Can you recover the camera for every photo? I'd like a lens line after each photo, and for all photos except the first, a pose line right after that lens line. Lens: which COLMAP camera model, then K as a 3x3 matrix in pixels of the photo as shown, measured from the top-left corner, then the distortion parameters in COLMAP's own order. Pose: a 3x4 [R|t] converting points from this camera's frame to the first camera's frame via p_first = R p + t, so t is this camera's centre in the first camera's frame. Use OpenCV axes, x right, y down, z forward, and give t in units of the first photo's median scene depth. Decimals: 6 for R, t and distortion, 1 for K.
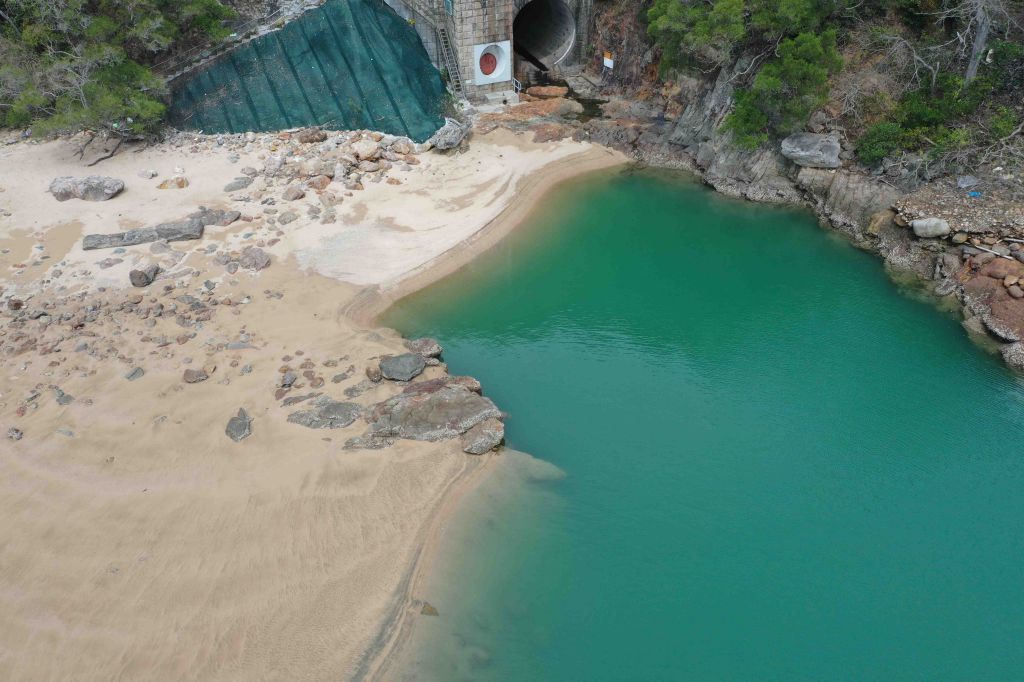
lens RADIAL K [[799.8, 0, 512.0], [0, 799.8, 341.0], [0, 0, 1]] dist [-0.012500, 0.001191]
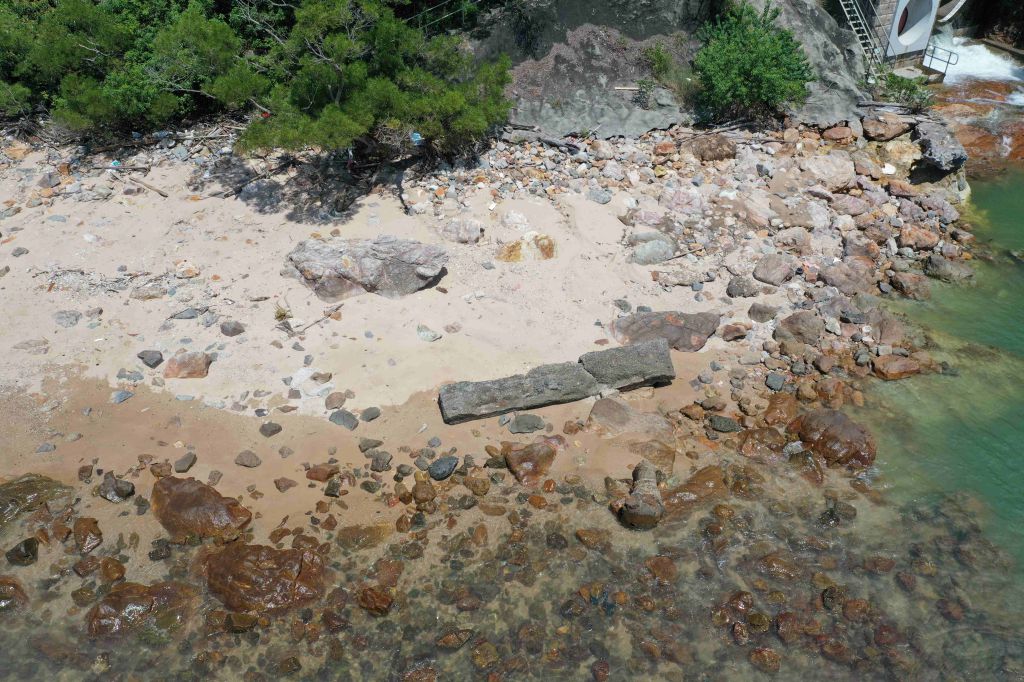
lens RADIAL K [[808.6, 0, 512.0], [0, 808.6, 341.0], [0, 0, 1]] dist [-0.016911, 0.003398]
pose [[0.998037, -0.023546, 0.058032, -0.427007], [0.021867, 0.999329, 0.029400, -0.139649], [-0.058685, -0.028073, 0.997882, 0.434642]]
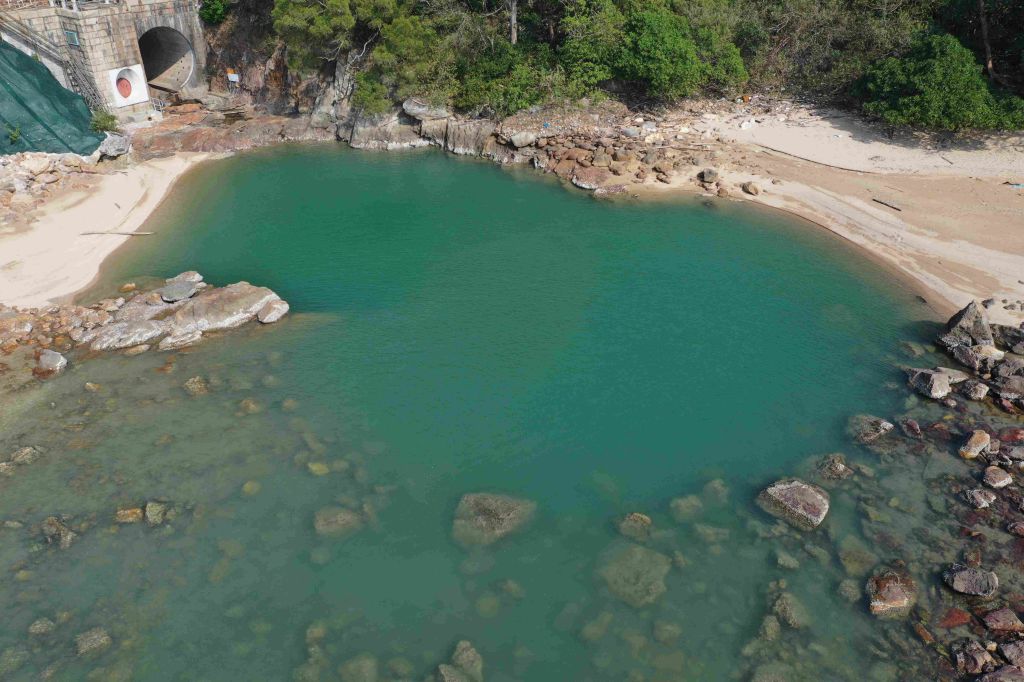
lens RADIAL K [[799.8, 0, 512.0], [0, 799.8, 341.0], [0, 0, 1]] dist [-0.012500, 0.001191]
pose [[0.857794, -0.250221, 0.448976, -0.169651], [0.286835, 0.957875, -0.014177, 0.168967], [-0.426516, 0.140943, 0.893431, -0.160758]]
